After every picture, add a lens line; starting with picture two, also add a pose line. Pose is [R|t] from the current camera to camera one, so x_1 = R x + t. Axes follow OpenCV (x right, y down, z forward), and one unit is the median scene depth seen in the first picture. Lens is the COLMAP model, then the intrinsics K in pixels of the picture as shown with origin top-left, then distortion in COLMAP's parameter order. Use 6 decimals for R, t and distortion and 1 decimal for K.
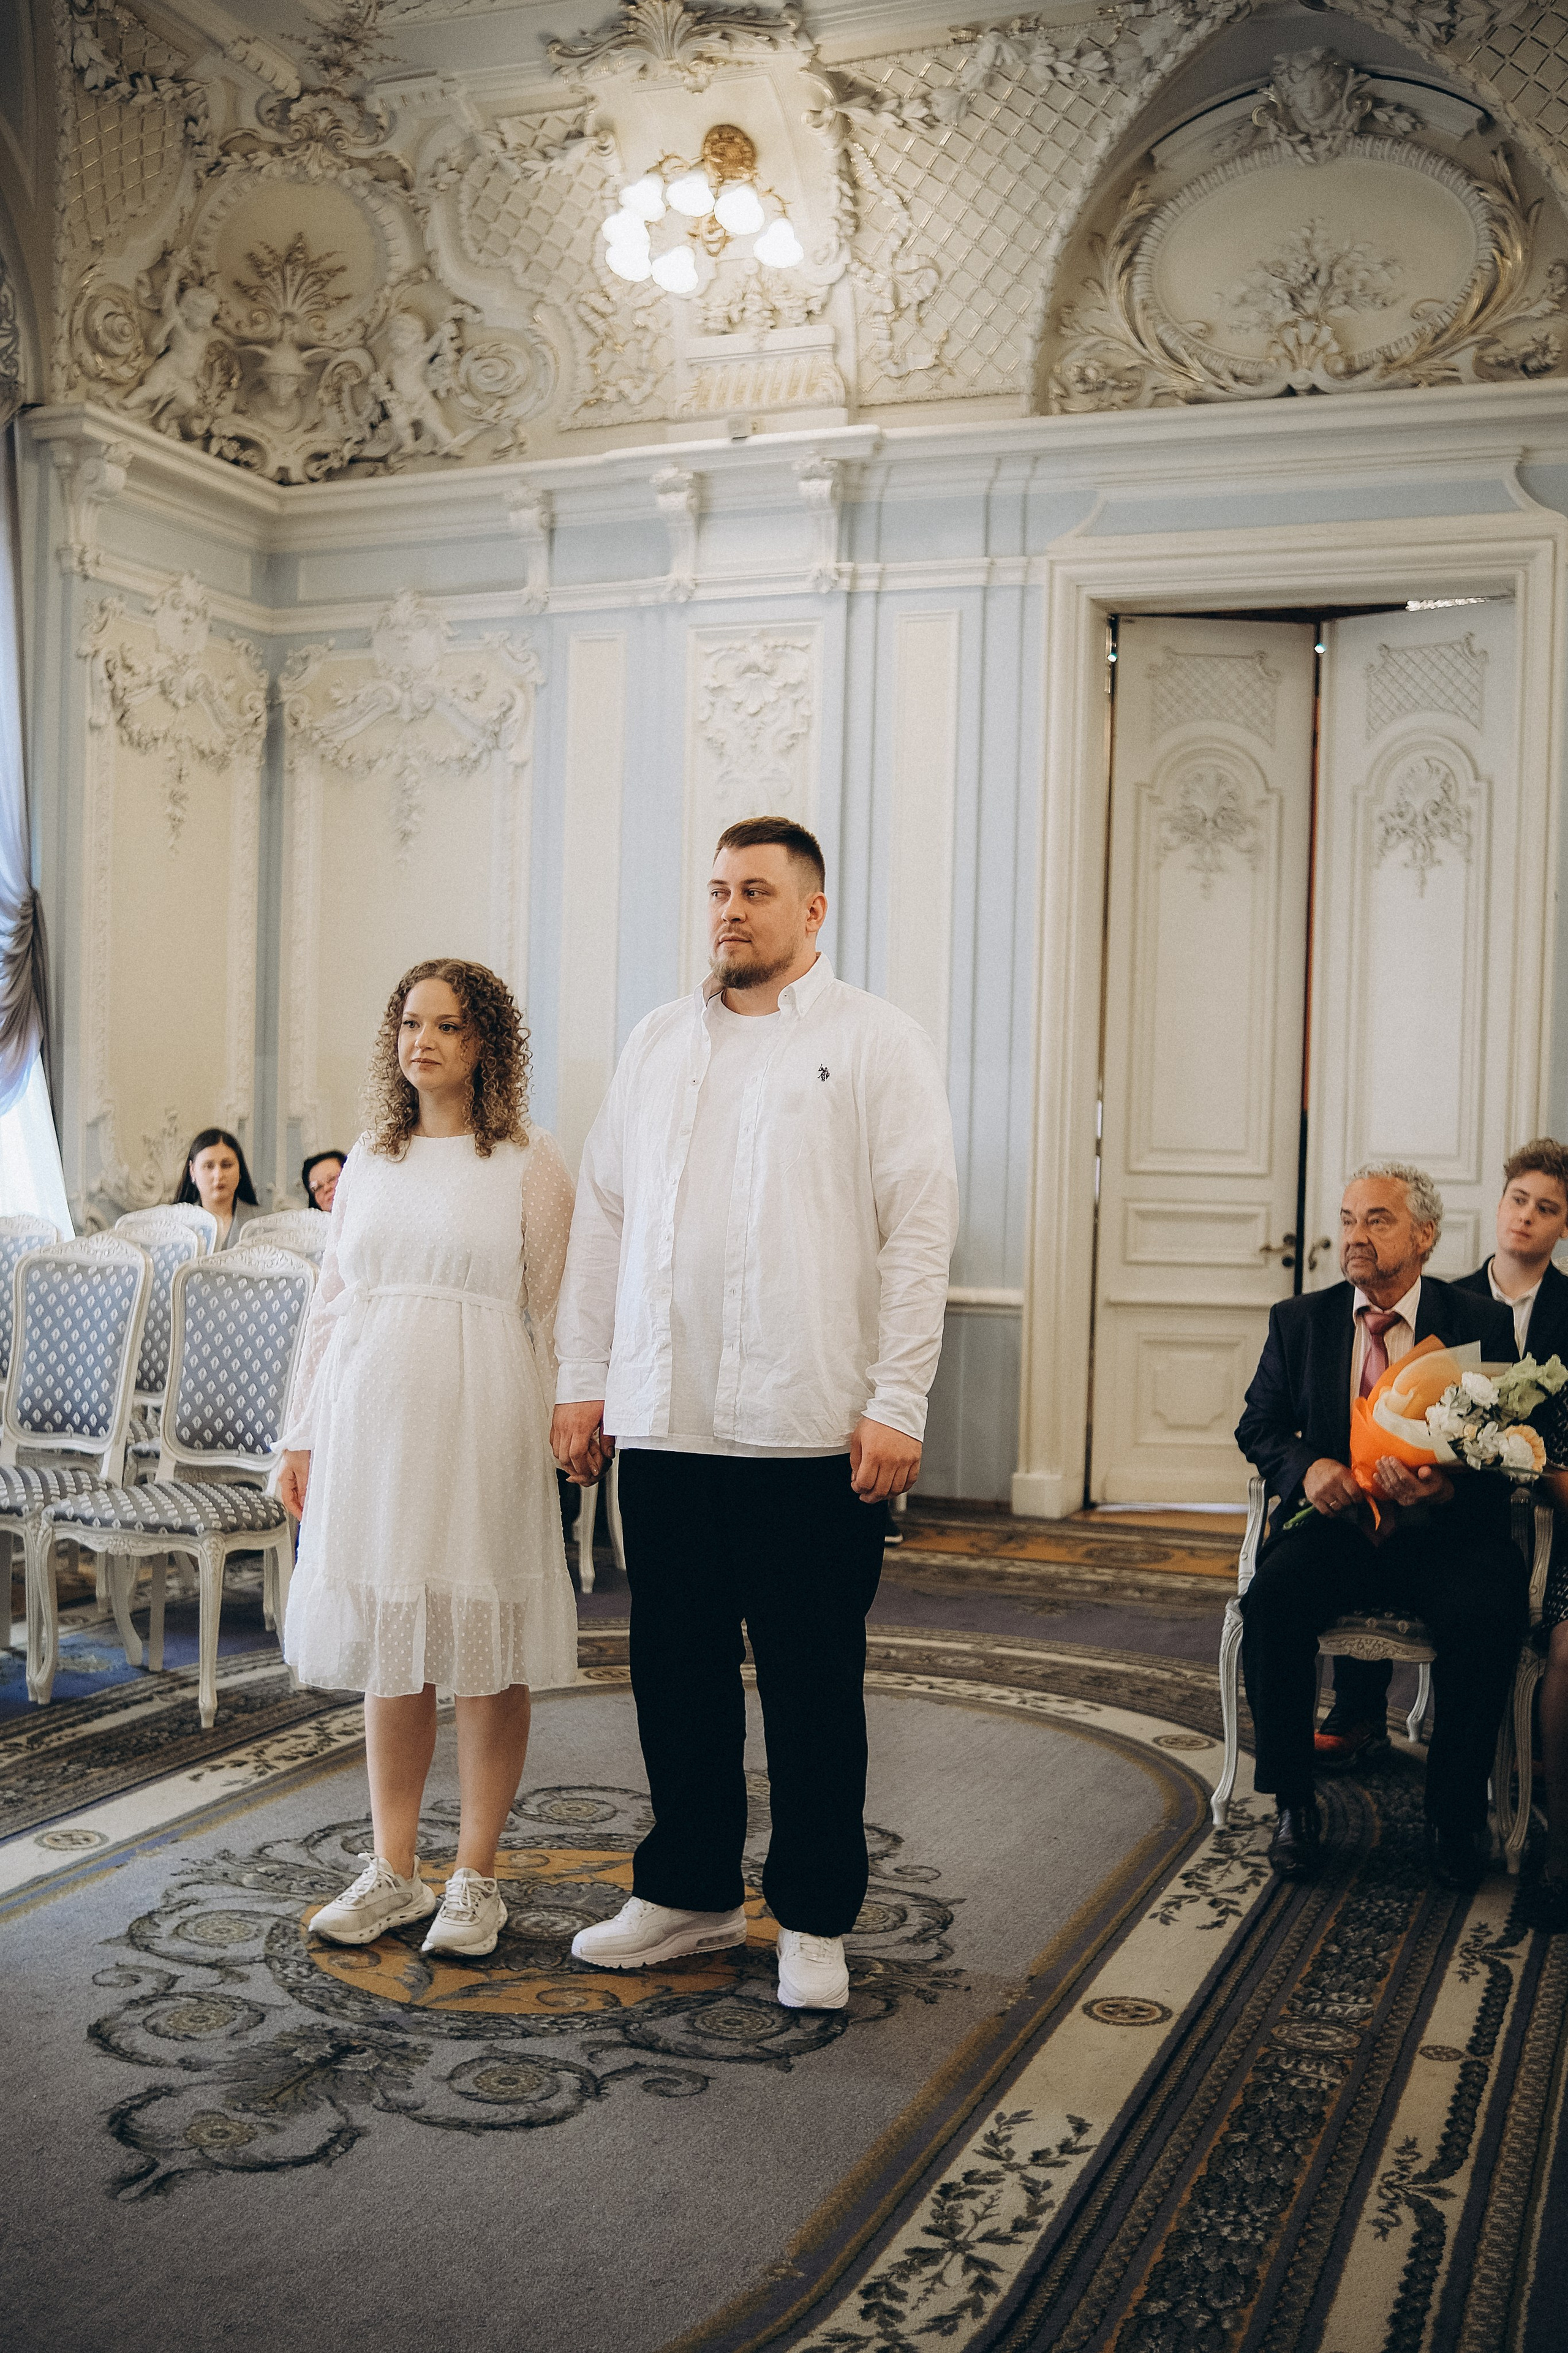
lens RADIAL K [[2526.5, 0, 743.0], [0, 2526.5, 1223.3], [0, 0, 1]] dist [-0.140116, 0.205330]
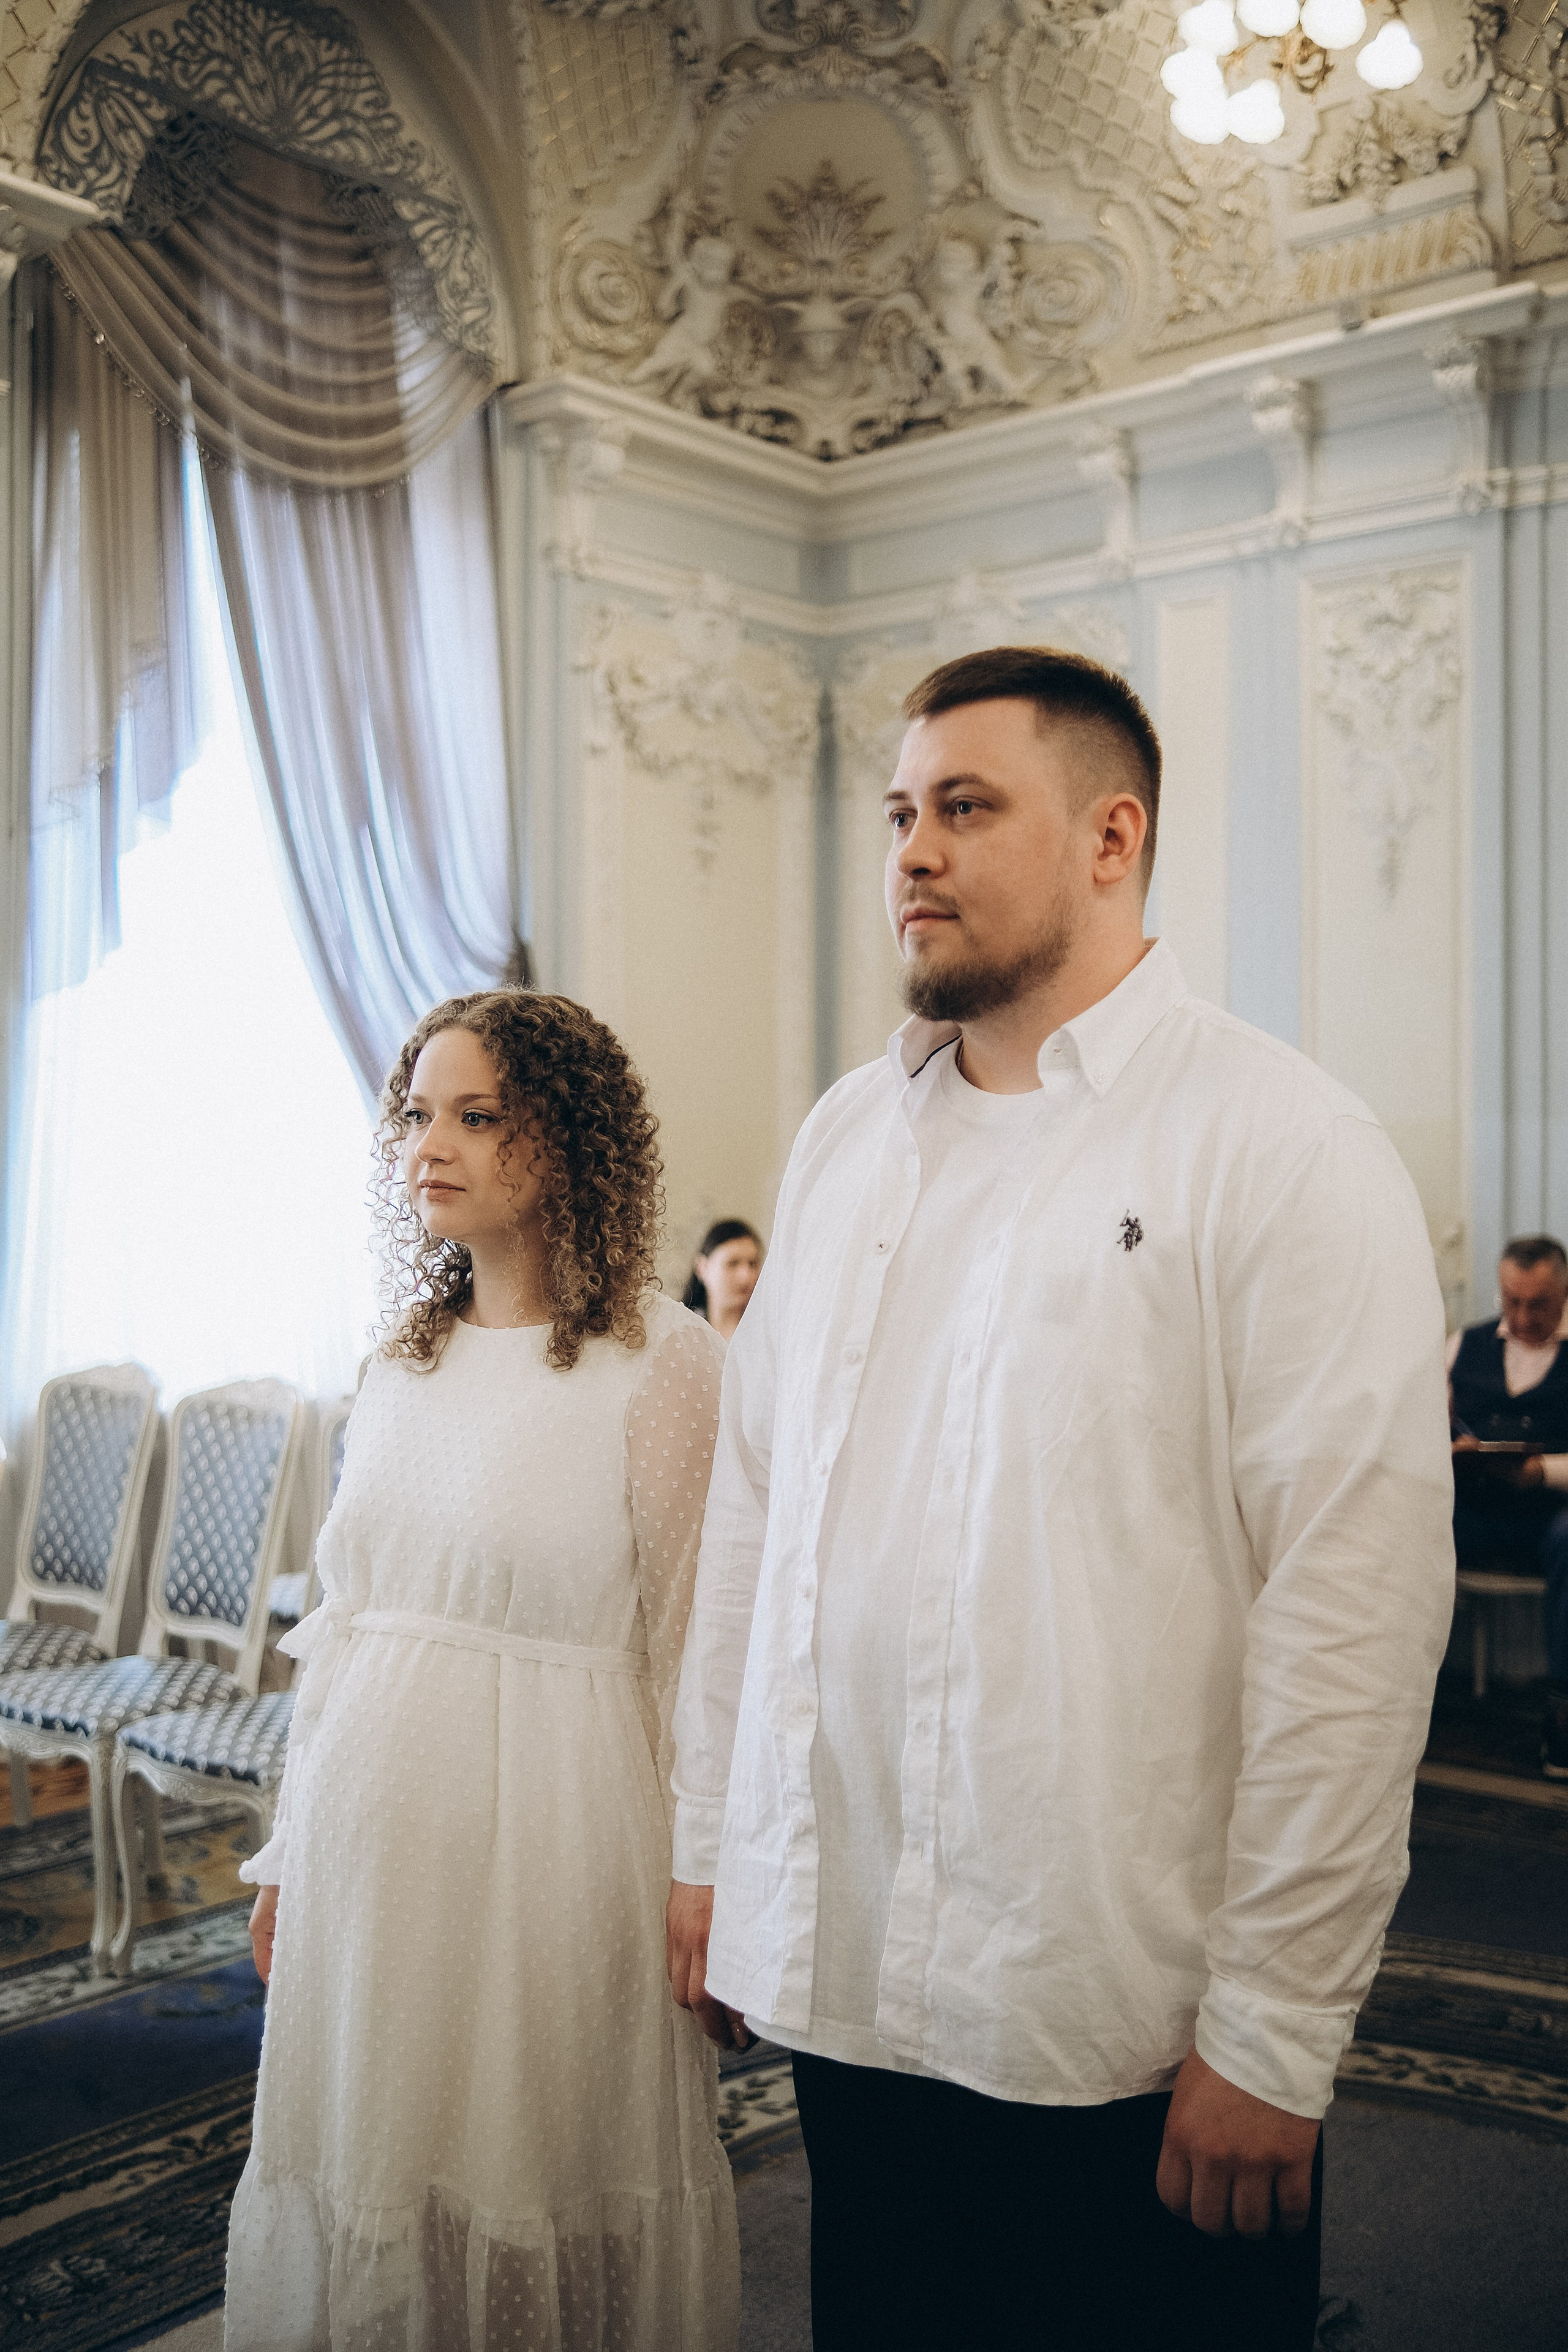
lens RADIAL K [[2369.0, 0, 755.3], [0, 2369.0, 1171.4], [0, 0, 1]] dist [-0.133891, 0.225964]
pose [[0.950029, -0.021130, -0.311445, 0.044642], [0.009018, 0.999148, -0.040278, -0.022667], [0.312031, 0.035457, 0.949410, 0.272030]]
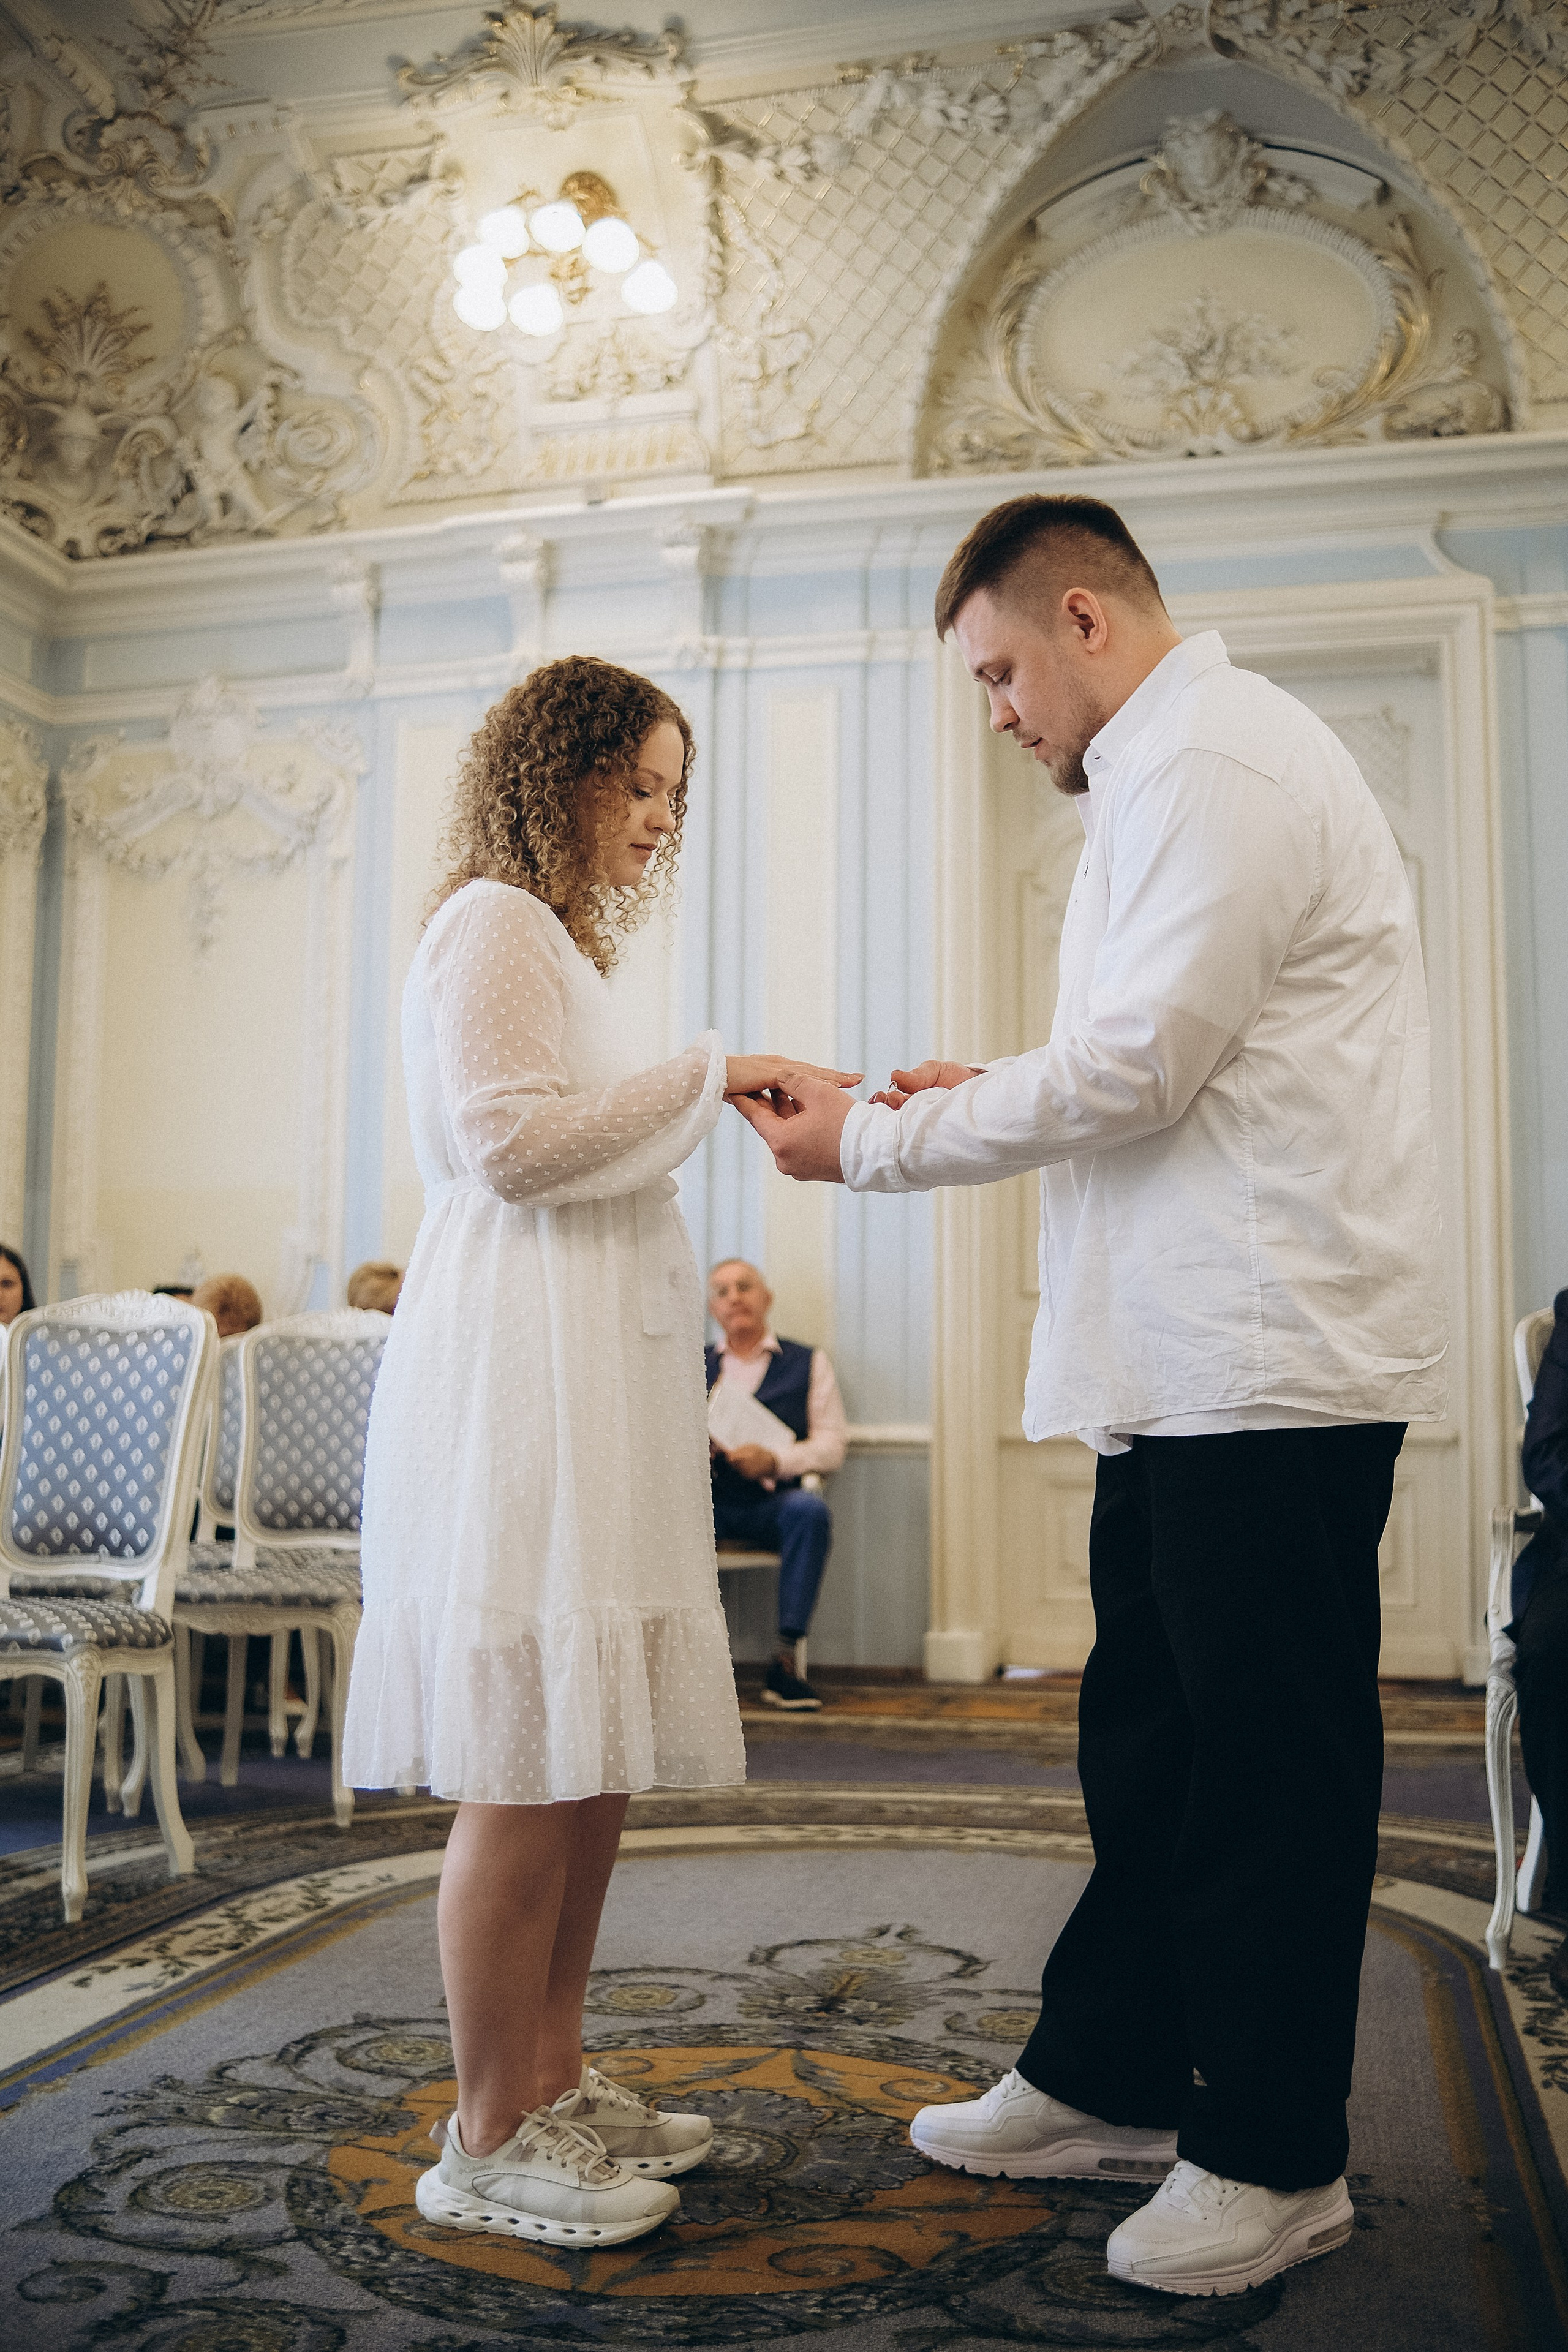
lens RADIAL K [[2379.5, 0, 754.9], [0, 2379.5, 1174.2], [0, 0, 1]] dist [-0.137756, 0.232731]
pose [[0.987809, -0.000149, 0.155669, -0.083664], [0.022448, 0.989684, -0.141499, 0.059012], [-0.154042, 0.143268, 0.977622, 0.187635]]
